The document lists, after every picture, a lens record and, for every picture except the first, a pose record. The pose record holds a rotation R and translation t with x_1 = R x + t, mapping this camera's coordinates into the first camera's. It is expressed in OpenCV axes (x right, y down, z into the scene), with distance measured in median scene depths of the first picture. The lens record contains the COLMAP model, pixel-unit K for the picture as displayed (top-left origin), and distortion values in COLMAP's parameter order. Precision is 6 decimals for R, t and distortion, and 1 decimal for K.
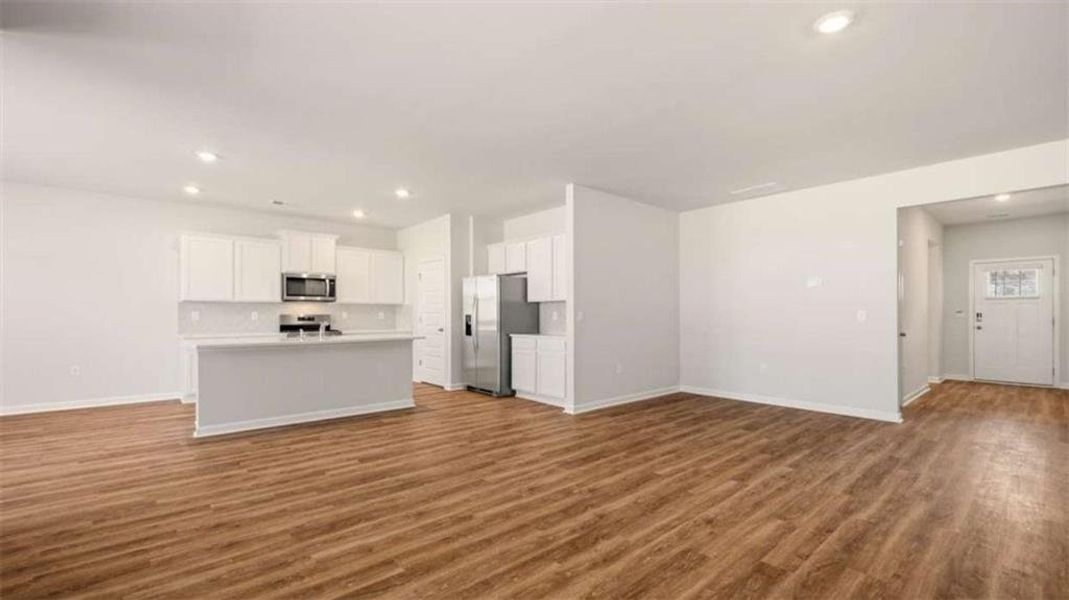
lens RADIAL K [[447.7, 0, 535.8], [0, 447.7, 306.7], [0, 0, 1]] dist [-0.000955, 0.000178]
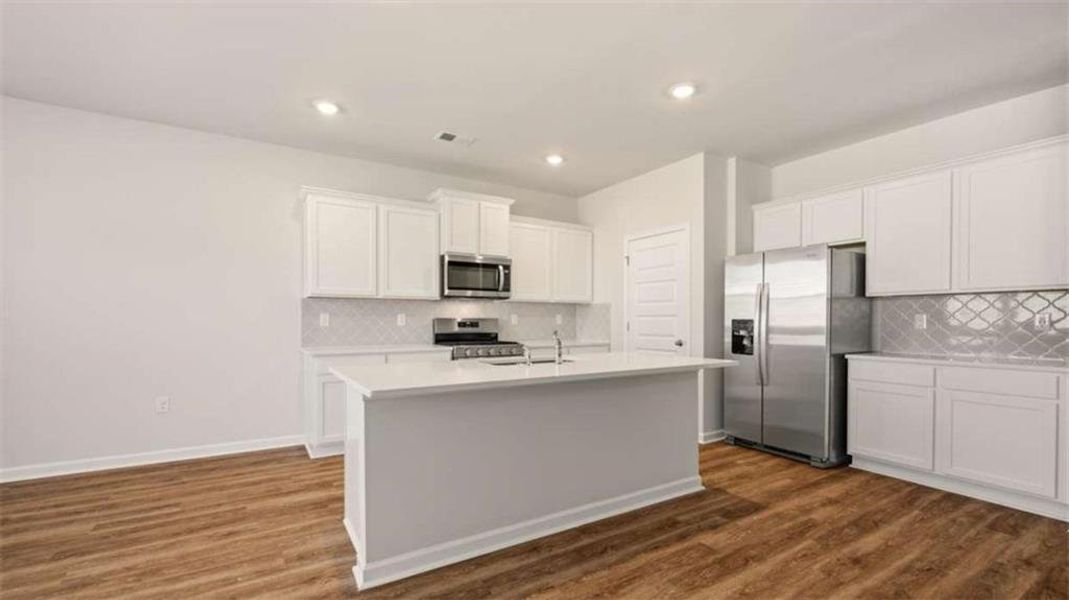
lens RADIAL K [[447.7, 0, 533.5], [0, 447.7, 306.9], [0, 0, 1]] dist [-0.000955, 0.000178]
pose [[0.987996, -0.001511, -0.154470, -0.329662], [0.000908, 0.999992, -0.003976, 0.003834], [0.154474, 0.003788, 0.987990, 0.369997]]
